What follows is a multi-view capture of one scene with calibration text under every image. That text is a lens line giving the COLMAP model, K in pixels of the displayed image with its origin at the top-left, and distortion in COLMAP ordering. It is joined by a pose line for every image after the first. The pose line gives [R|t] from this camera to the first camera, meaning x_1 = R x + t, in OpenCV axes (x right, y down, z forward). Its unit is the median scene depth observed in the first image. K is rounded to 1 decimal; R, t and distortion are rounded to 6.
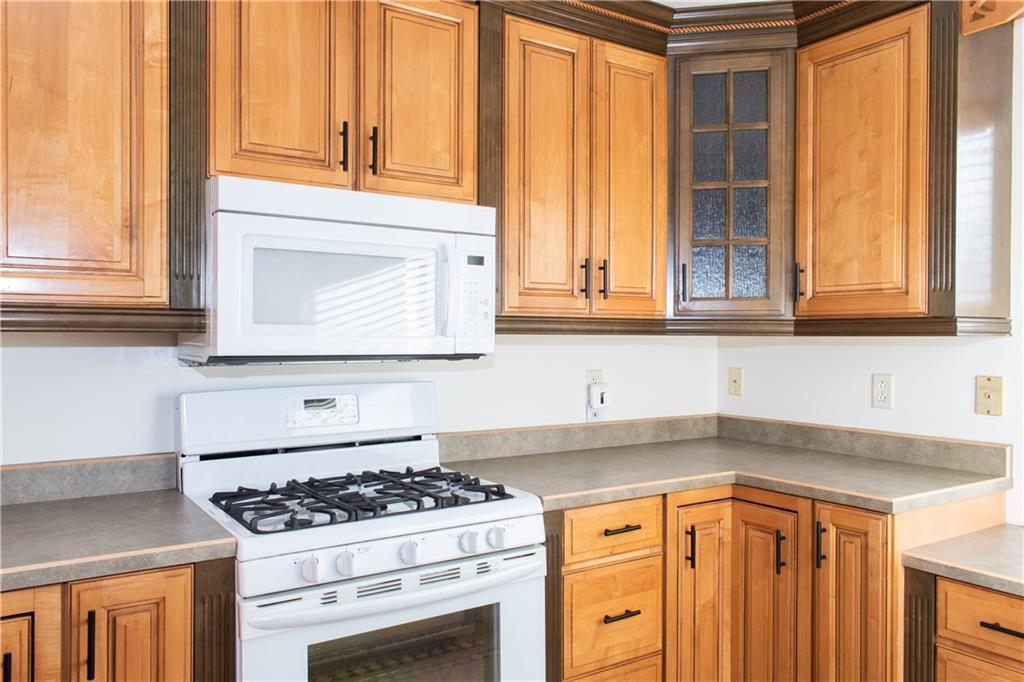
lens RADIAL K [[784.4, 0, 511.5], [0, 784.4, 343.1], [0, 0, 1]] dist [0.000543, 0.009794]
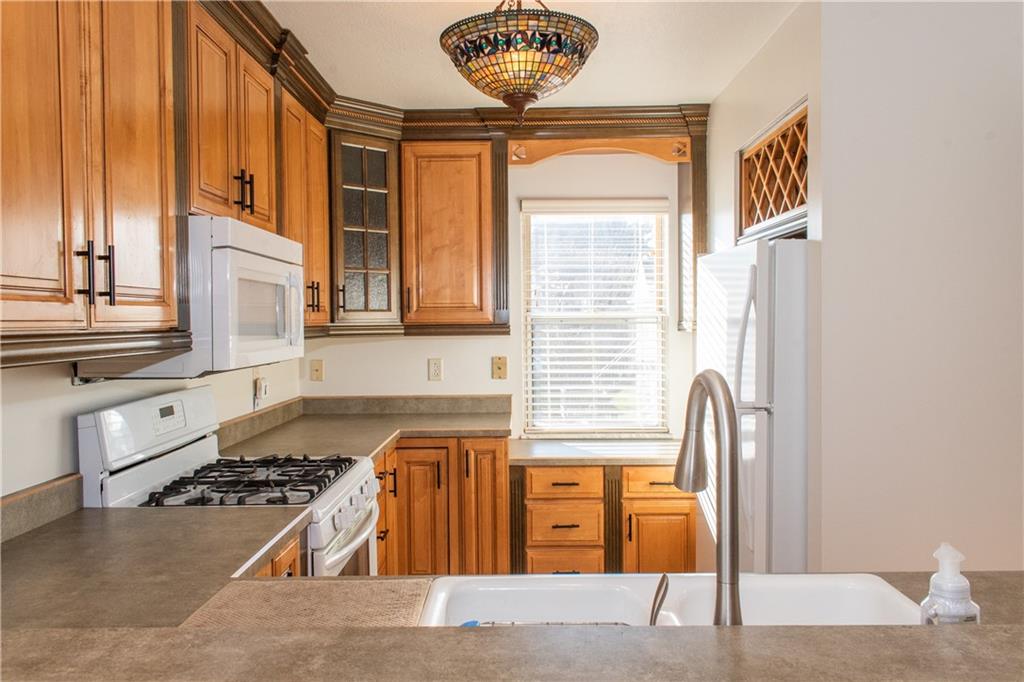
lens RADIAL K [[784.4, 0, 519.4], [0, 784.4, 344.4], [0, 0, 1]] dist [0.000543, 0.009794]
pose [[0.559688, -0.034638, 0.827979, -0.857019], [0.017425, 0.999397, 0.030030, -0.039226], [-0.828520, -0.002380, 0.559954, -0.013639]]
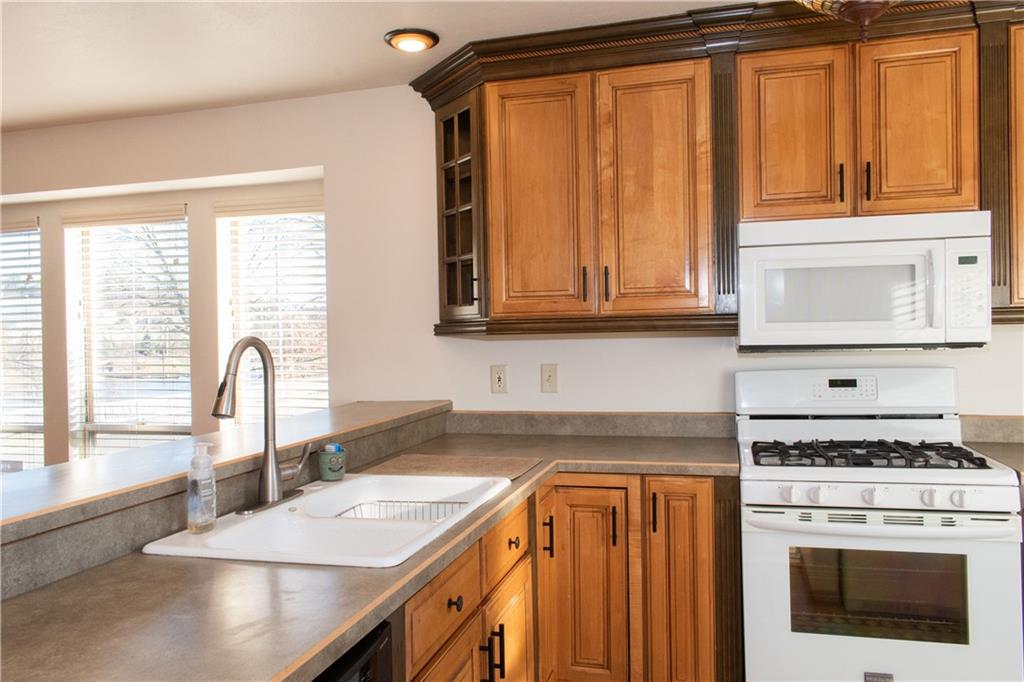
lens RADIAL K [[784.4, 0, 510.0], [0, 784.4, 345.0], [0, 0, 1]] dist [0.000543, 0.009794]
pose [[0.656239, -0.005820, -0.754531, 0.356400], [0.016264, 0.999847, 0.006433, -0.000752], [0.754378, -0.016493, 0.656233, -0.233953]]
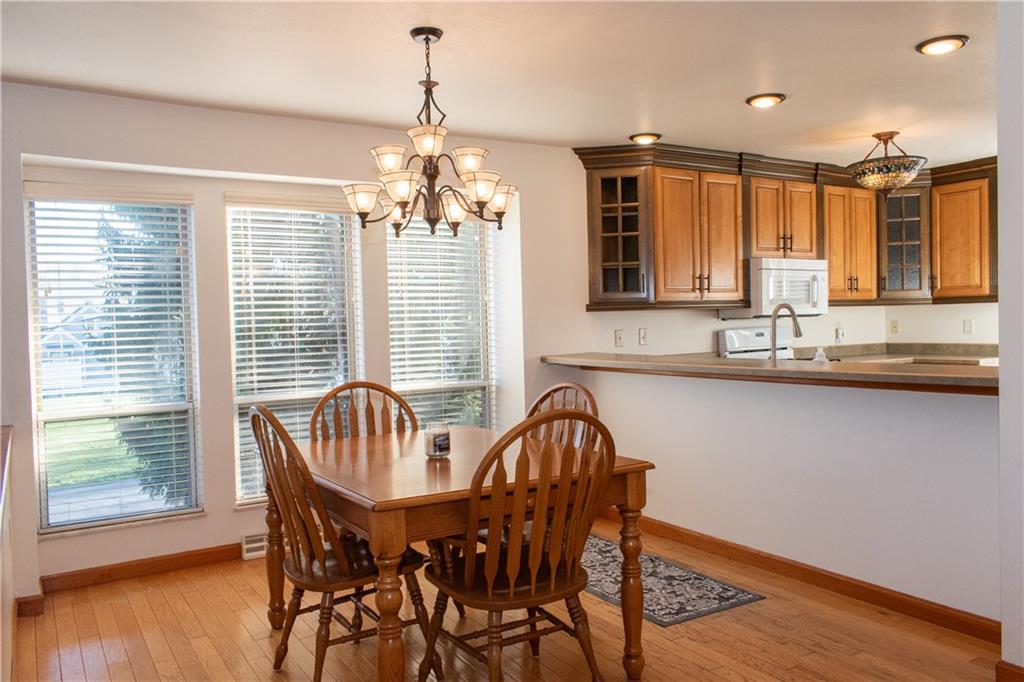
lens RADIAL K [[784.4, 0, 510.0], [0, 784.4, 336.1], [0, 0, 1]] dist [0.000543, 0.009794]
pose [[0.999185, -0.024674, -0.031954, -1.003583], [0.025204, 0.999550, 0.016290, 0.017937], [0.031538, -0.017082, 0.999357, -1.698777]]
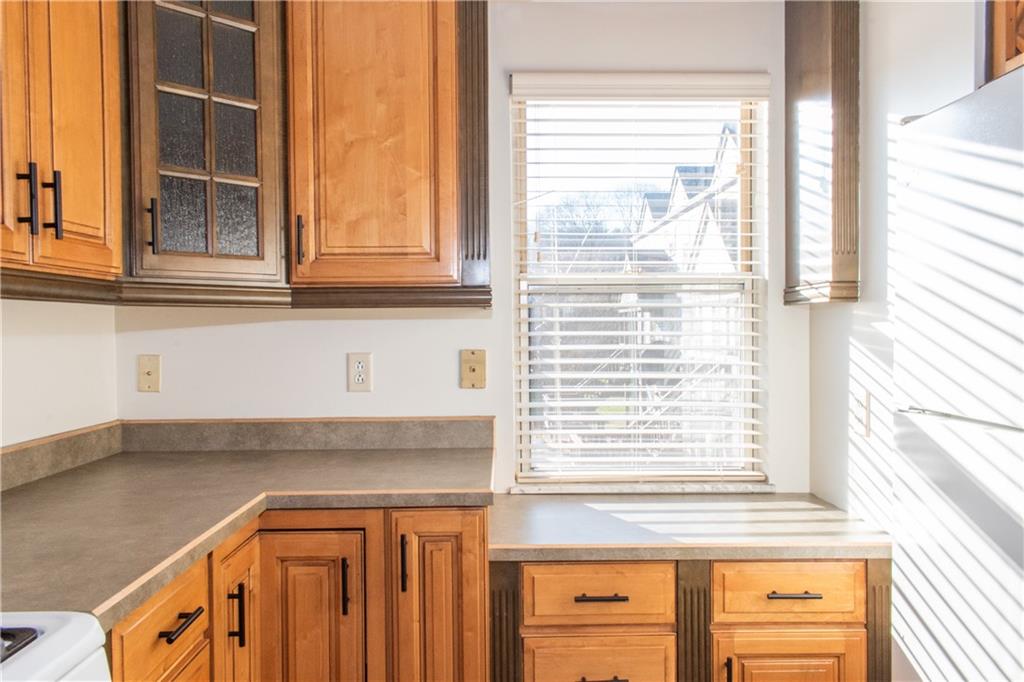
lens RADIAL K [[784.4, 0, 517.2], [0, 784.4, 344.3], [0, 0, 1]] dist [0.000543, 0.009794]
pose [[0.541745, -0.027060, 0.840107, -0.205601], [0.016181, 0.999632, 0.021764, 0.015495], [-0.840387, 0.001803, 0.541983, 0.439211]]
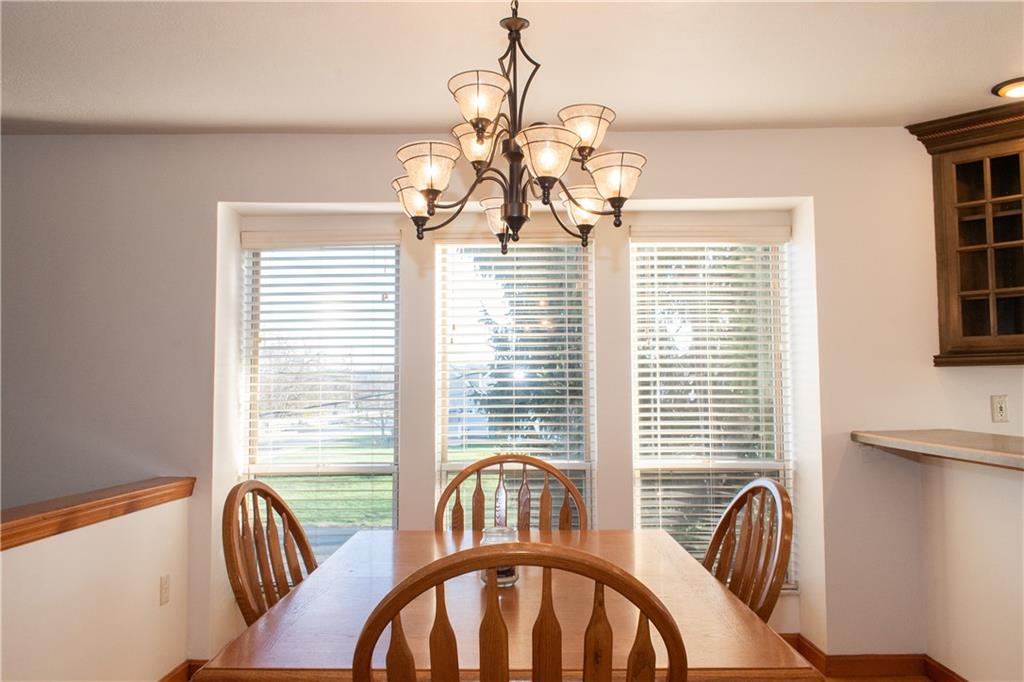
lens RADIAL K [[784.4, 0, 532.2], [0, 784.4, 338.1], [0, 0, 1]] dist [0.000543, 0.009794]
pose [[0.834657, -0.043839, -0.549023, -0.663014], [0.005924, 0.997484, -0.070643, 0.037196], [0.550738, 0.055710, 0.832817, -1.078878]]
